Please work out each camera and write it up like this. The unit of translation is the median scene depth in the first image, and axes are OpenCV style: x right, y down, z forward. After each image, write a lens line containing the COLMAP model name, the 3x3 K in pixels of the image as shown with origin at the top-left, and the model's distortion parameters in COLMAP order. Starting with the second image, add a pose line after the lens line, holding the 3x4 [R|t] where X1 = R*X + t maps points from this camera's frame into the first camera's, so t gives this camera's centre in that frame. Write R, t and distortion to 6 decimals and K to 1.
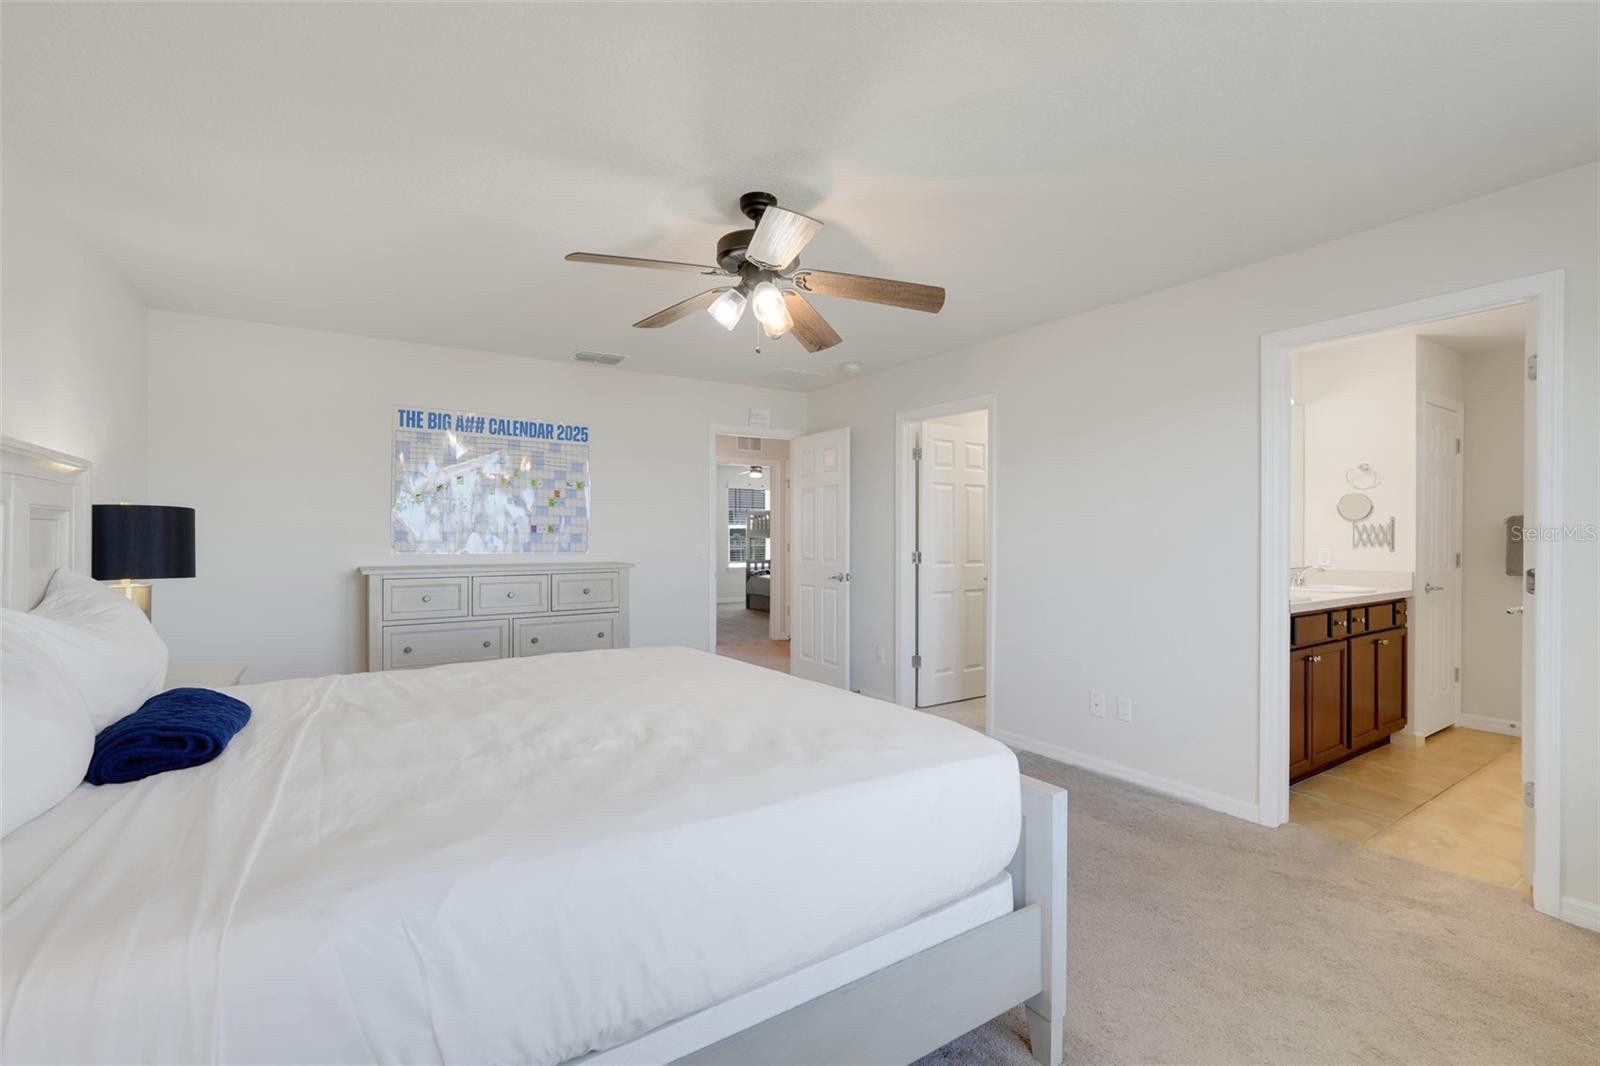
lens RADIAL K [[702.3, 0, 800.0], [0, 702.3, 533.0], [0, 0, 1]] dist [-0.014257, 0.006490]
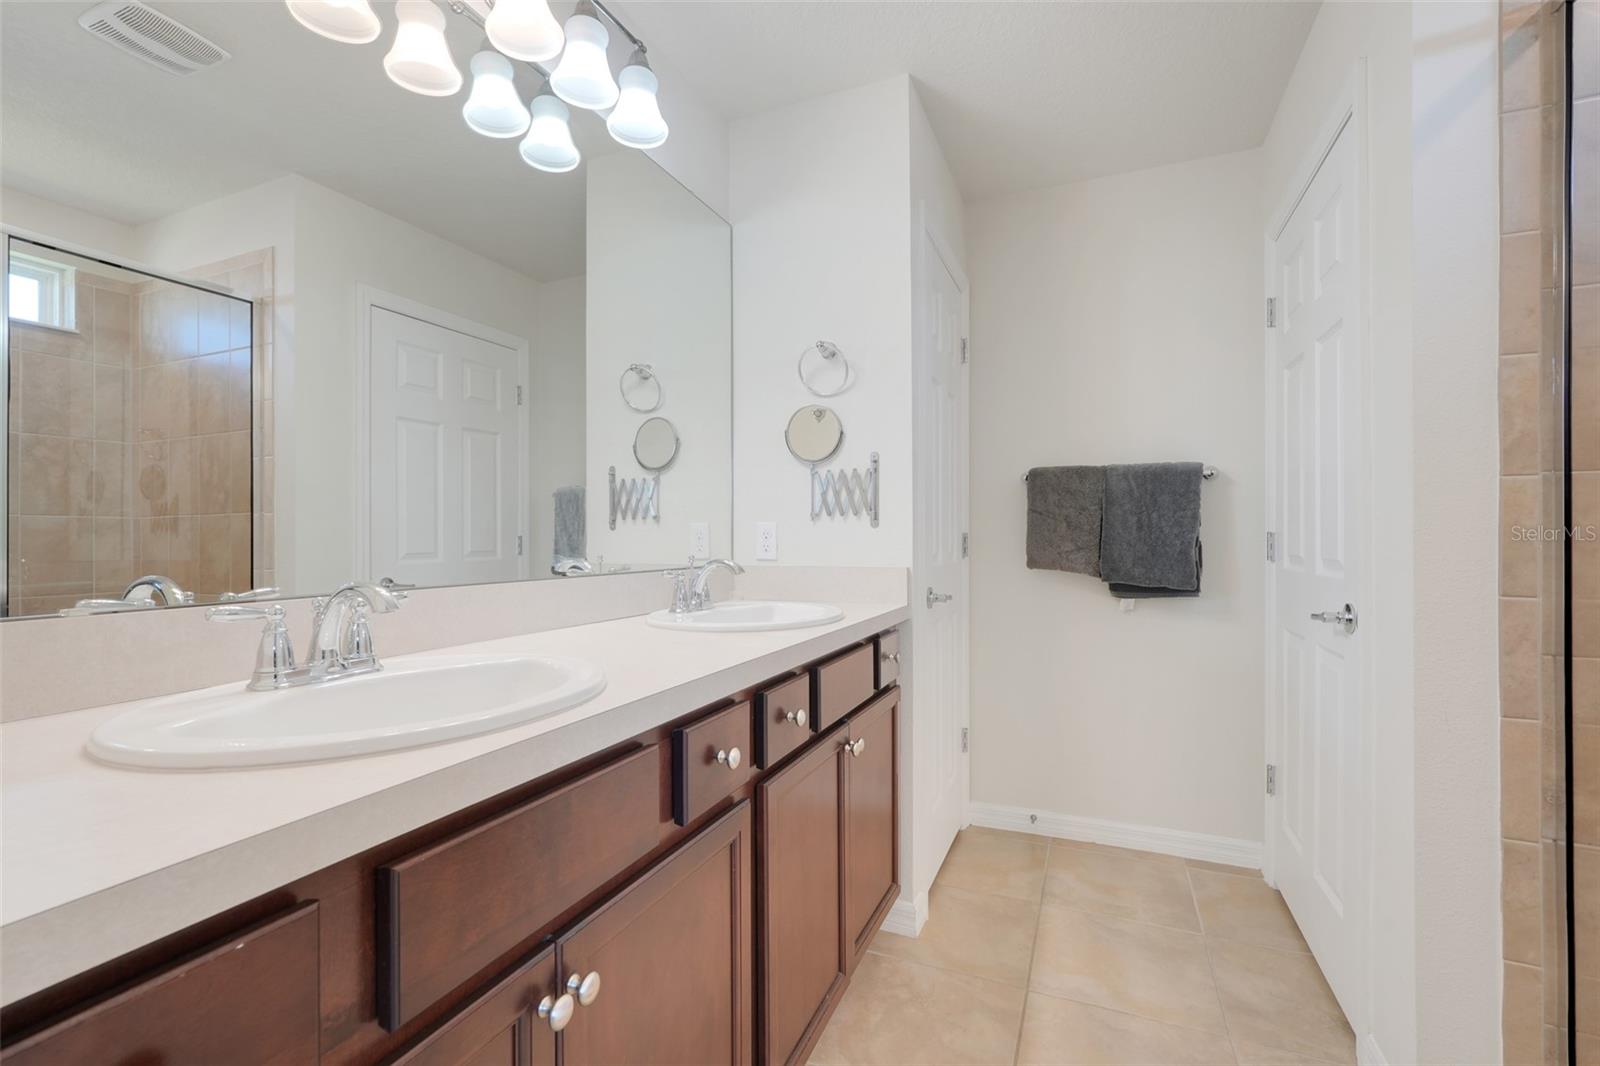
lens RADIAL K [[702.3, 0, 800.0], [0, 702.3, 533.0], [0, 0, 1]] dist [-0.014257, 0.006490]
pose [[0.836551, -0.000911, 0.547888, 0.532288], [0.005049, 0.999969, -0.006047, 0.033704], [-0.547866, 0.007825, 0.836530, 0.613506]]
